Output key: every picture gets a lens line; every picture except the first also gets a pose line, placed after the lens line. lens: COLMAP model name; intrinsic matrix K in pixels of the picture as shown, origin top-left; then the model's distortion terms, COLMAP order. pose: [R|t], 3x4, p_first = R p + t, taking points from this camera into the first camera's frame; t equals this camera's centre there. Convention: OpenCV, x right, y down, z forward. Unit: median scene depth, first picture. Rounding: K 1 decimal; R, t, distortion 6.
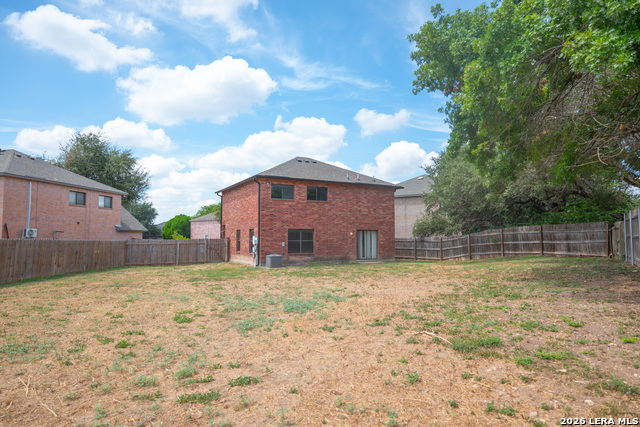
lens RADIAL K [[406.3, 0, 320.5], [0, 406.3, 215.6], [0, 0, 1]] dist [-0.040309, -0.001149]
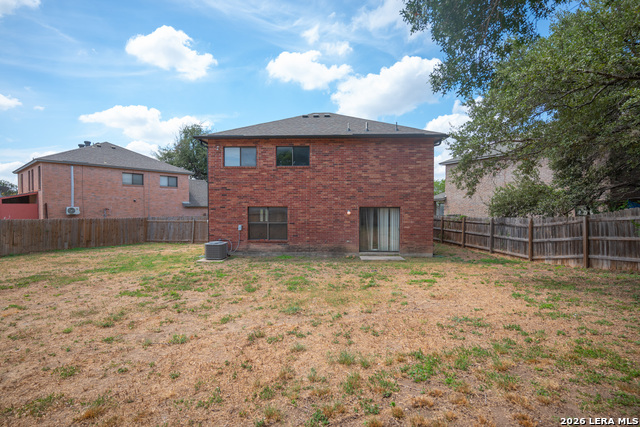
lens RADIAL K [[311.9, 0, 315.7], [0, 311.9, 215.5], [0, 0, 1]] dist [-0.015382, 0.000903]
pose [[0.851651, 0.014426, -0.523910, 0.287967], [0.026841, 0.997109, 0.071088, 0.010624], [0.523421, -0.074604, 0.848802, 0.518096]]
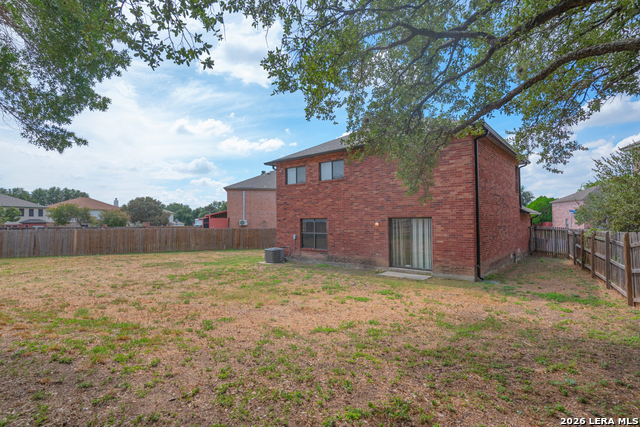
lens RADIAL K [[311.9, 0, 320.7], [0, 311.9, 212.0], [0, 0, 1]] dist [-0.015382, 0.000903]
pose [[0.352314, -0.026926, -0.935494, 0.480155], [0.058458, 0.998267, -0.006717, 0.023277], [0.934054, -0.052321, 0.353278, 0.723880]]
